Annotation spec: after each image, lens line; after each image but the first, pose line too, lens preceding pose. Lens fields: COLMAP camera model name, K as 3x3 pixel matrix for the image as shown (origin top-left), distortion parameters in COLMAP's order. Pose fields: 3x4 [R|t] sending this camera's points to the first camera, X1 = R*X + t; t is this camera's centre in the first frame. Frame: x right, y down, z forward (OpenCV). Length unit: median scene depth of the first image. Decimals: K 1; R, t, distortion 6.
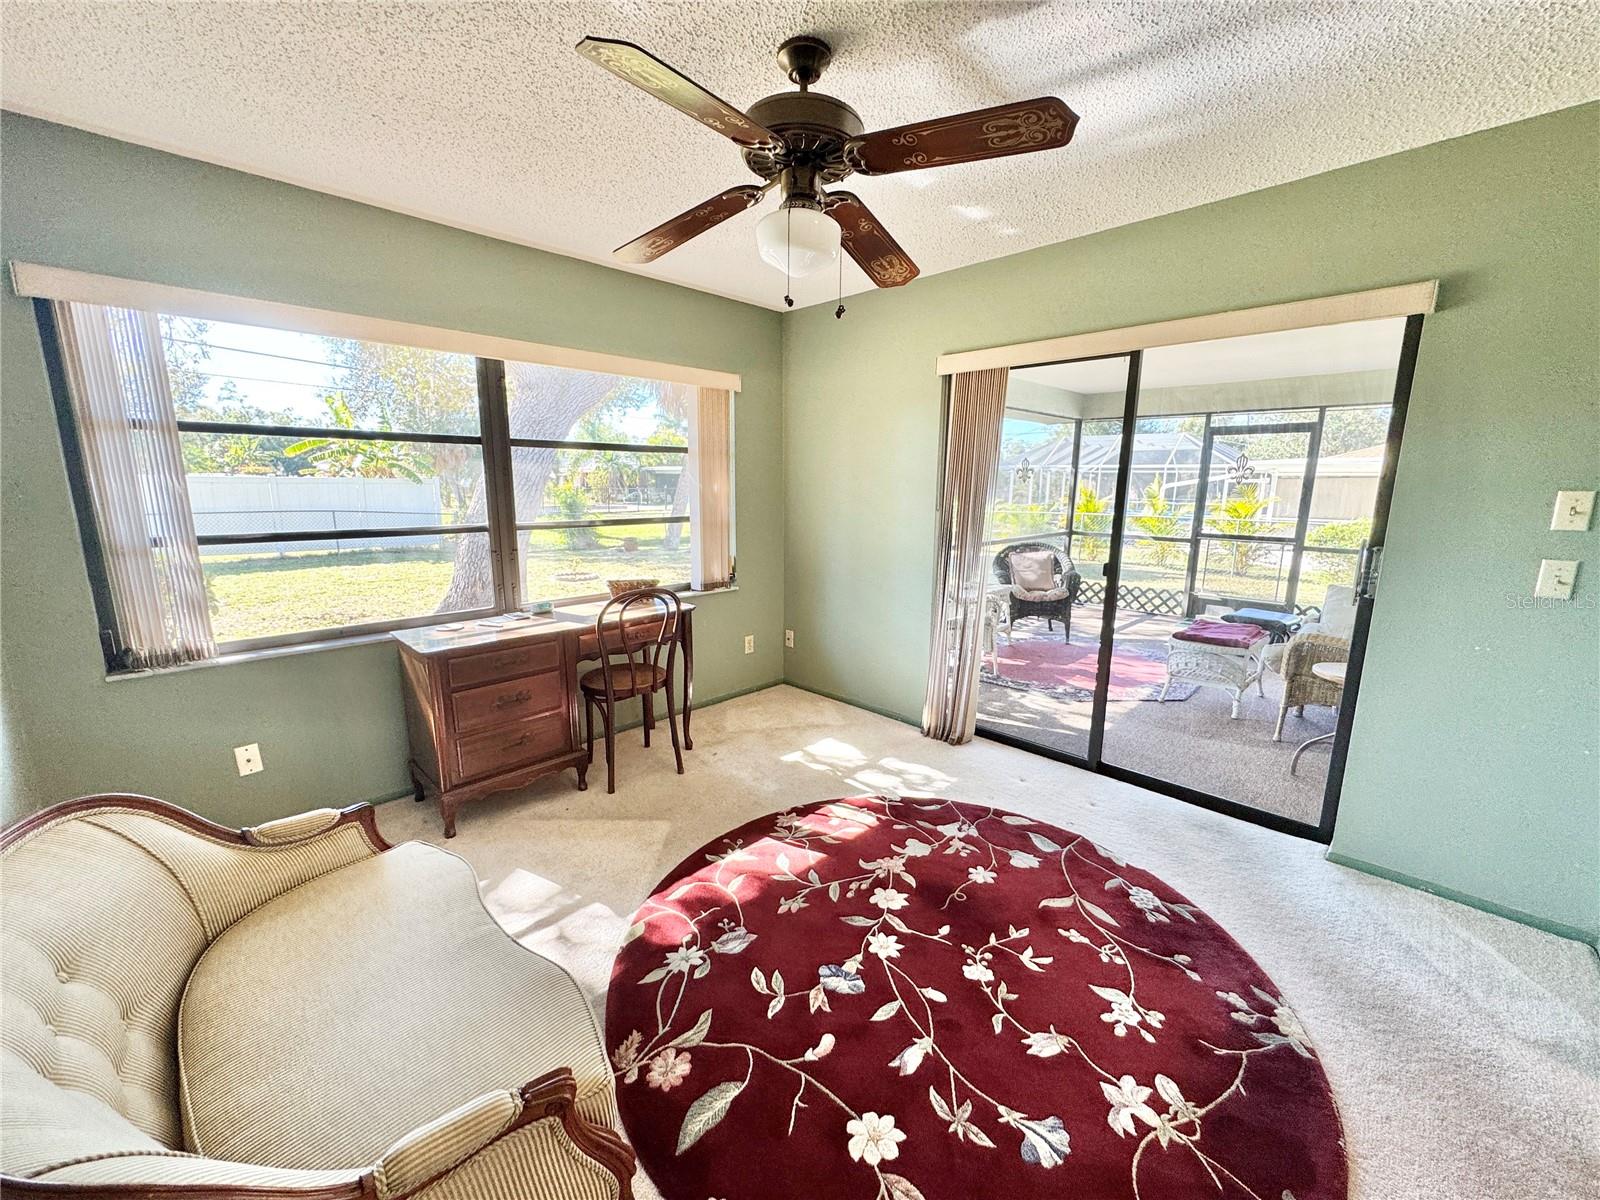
lens RADIAL K [[636.4, 0, 800.0], [0, 636.4, 600.0], [0, 0, 1]] dist [-0.002680, 0.000252]
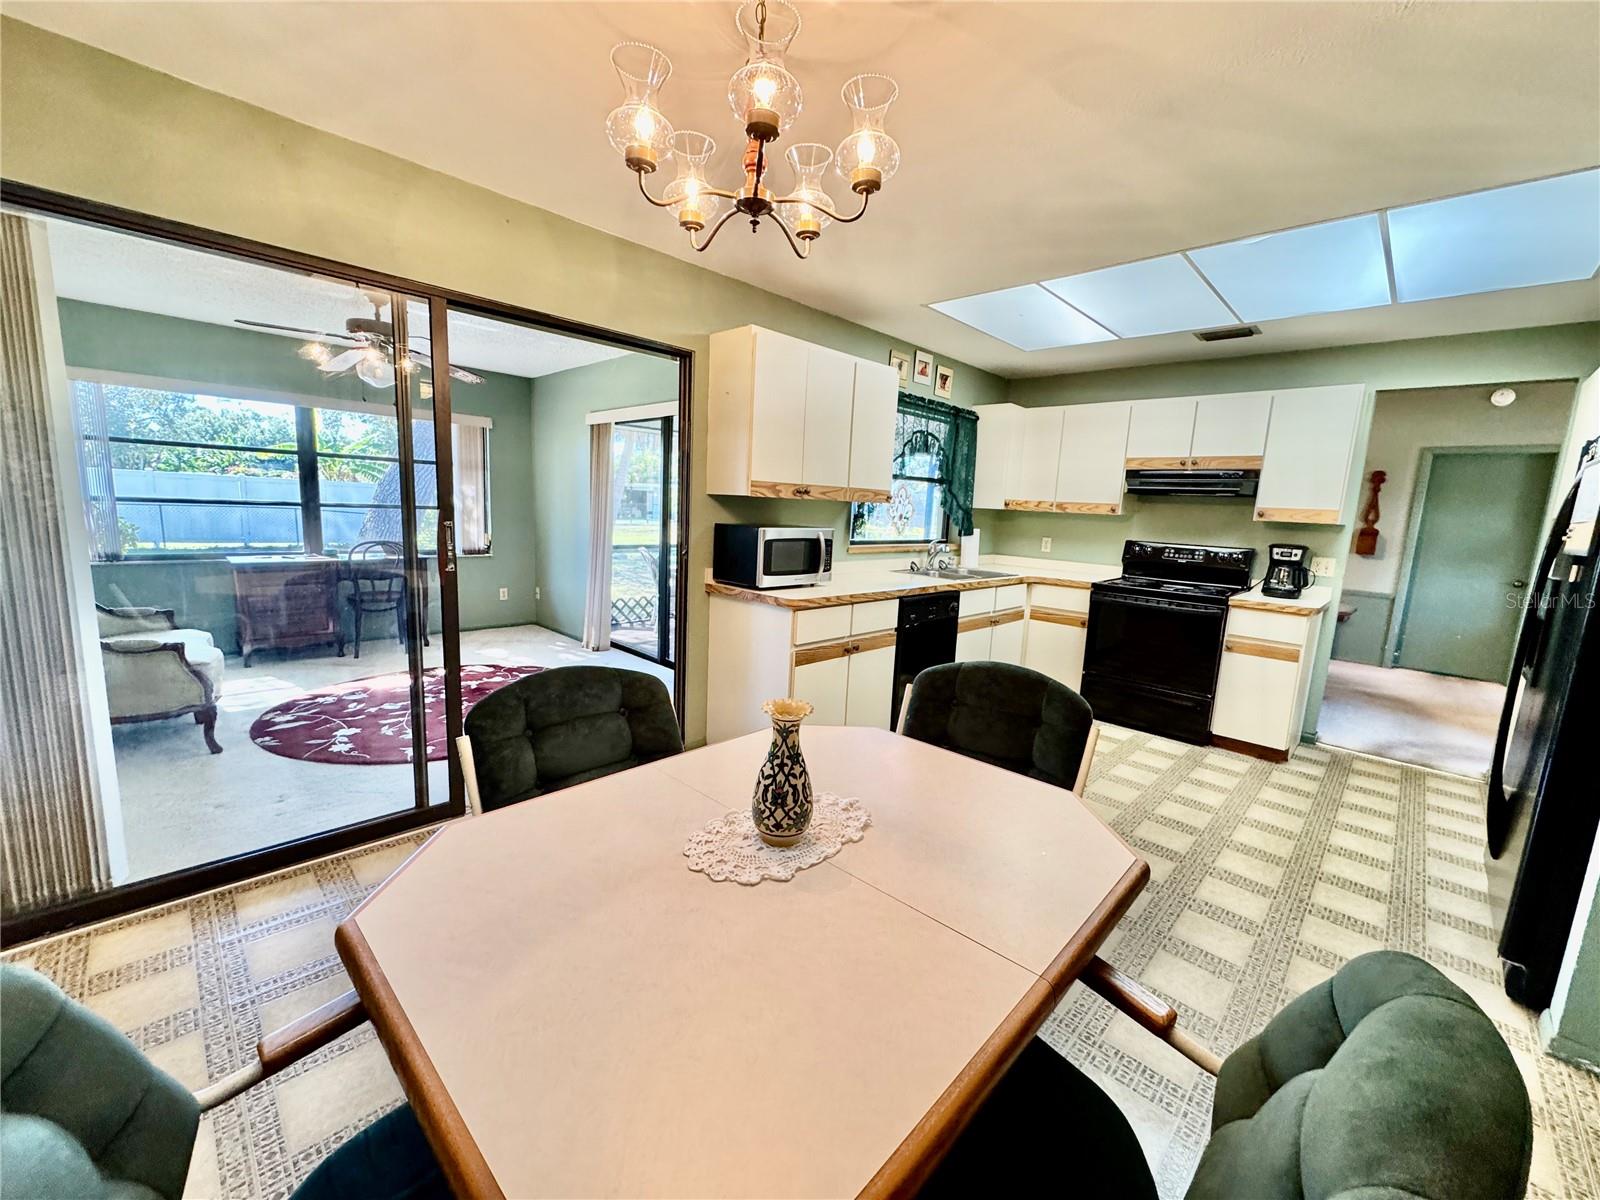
lens RADIAL K [[636.4, 0, 800.0], [0, 636.4, 600.0], [0, 0, 1]] dist [-0.002680, 0.000252]
pose [[0.999196, 0.039050, 0.009106, 1.321361], [-0.038695, 0.998589, -0.036368, 0.242117], [-0.010513, 0.035986, 0.999297, -1.106784]]
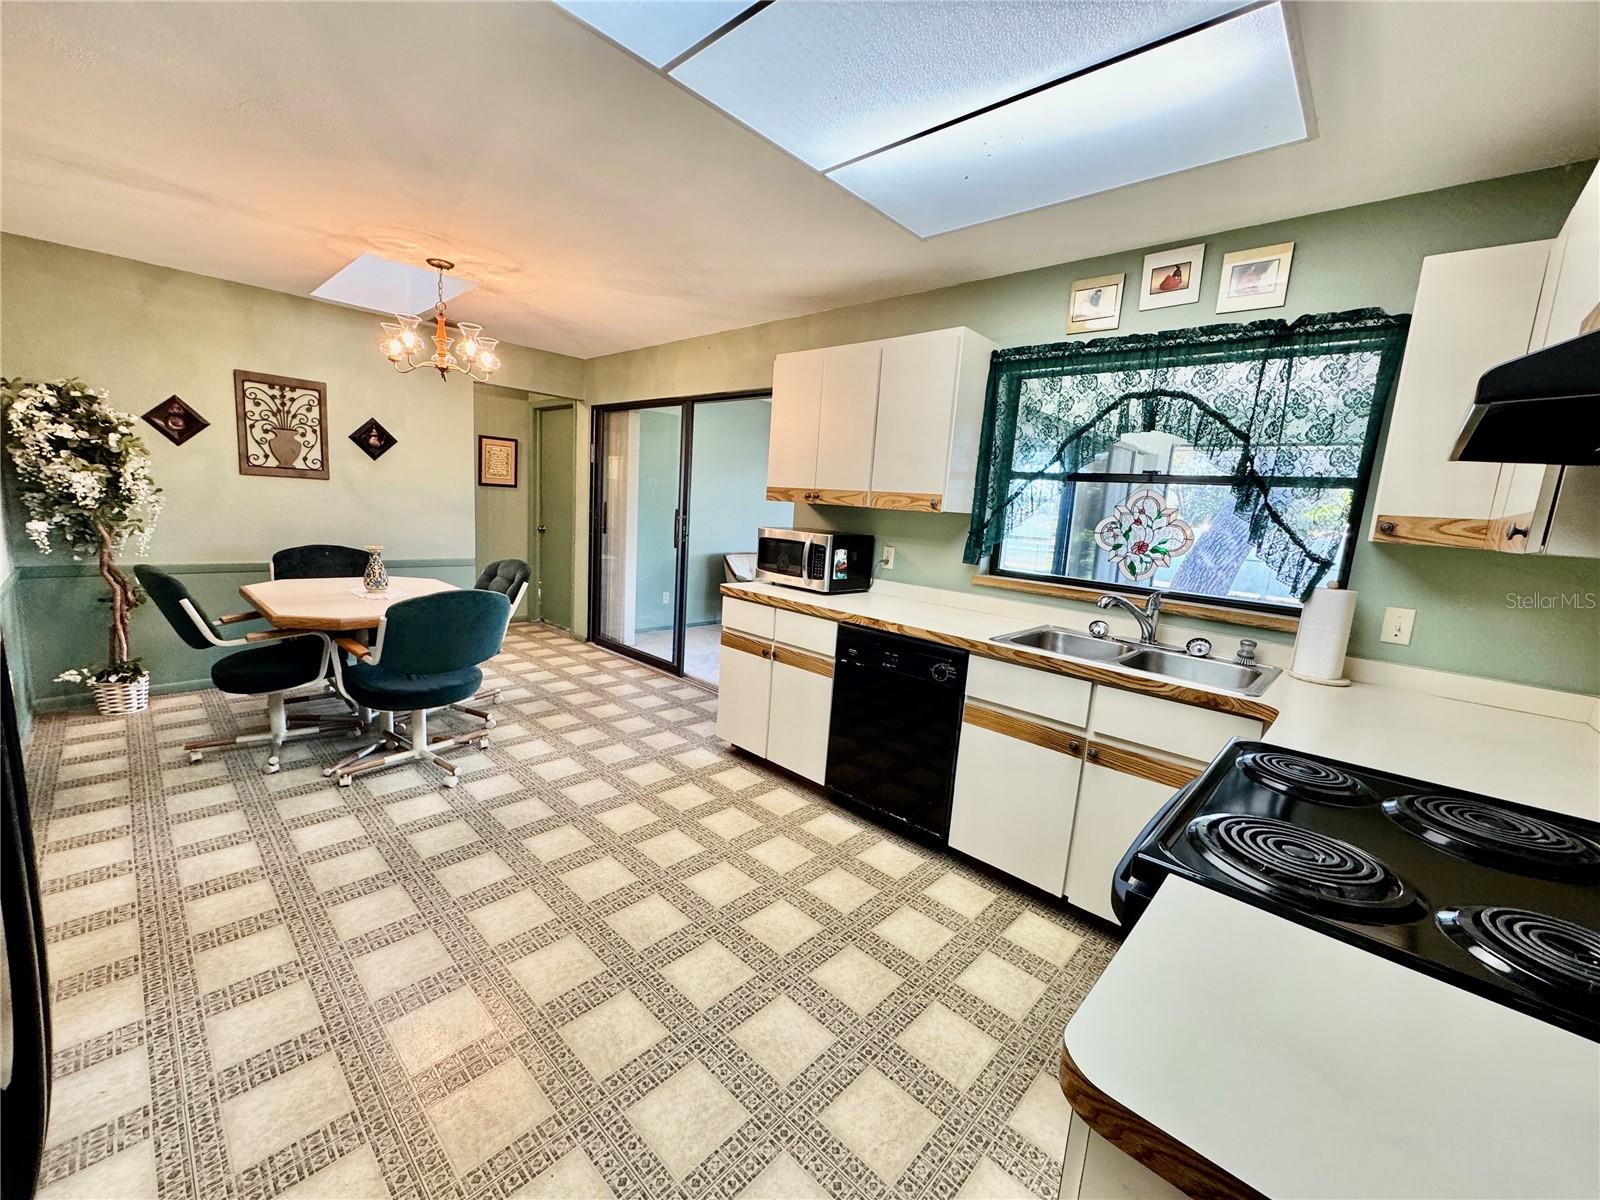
lens RADIAL K [[636.4, 0, 800.0], [0, 636.4, 600.0], [0, 0, 1]] dist [-0.002680, 0.000252]
pose [[0.028103, 0.148605, -0.988497, 3.074286], [-0.252111, 0.957973, 0.136848, -0.068727], [0.967290, 0.245365, 0.064387, 0.515427]]
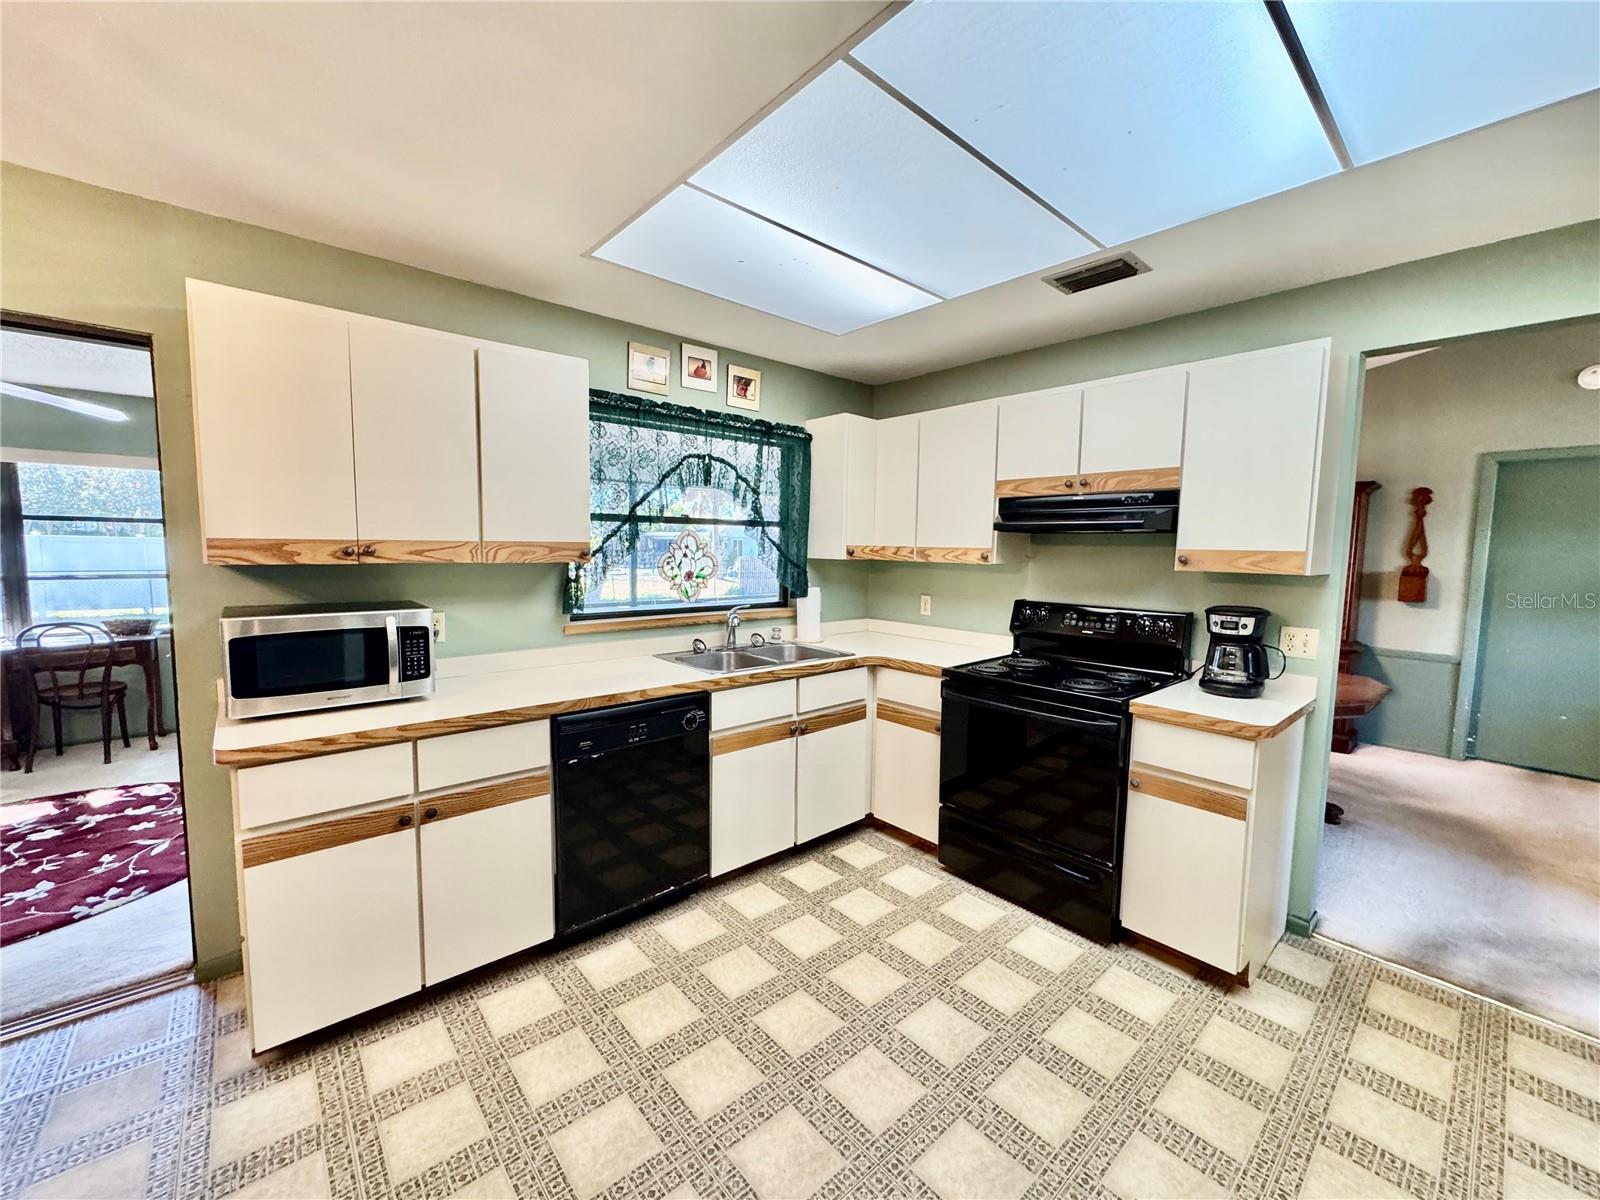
lens RADIAL K [[636.4, 0, 800.0], [0, 636.4, 600.0], [0, 0, 1]] dist [-0.002680, 0.000252]
pose [[0.997447, 0.014536, -0.069910, 2.134216], [-0.021560, 0.994674, -0.100794, 0.057839], [0.068073, 0.102044, 0.992448, -0.390635]]
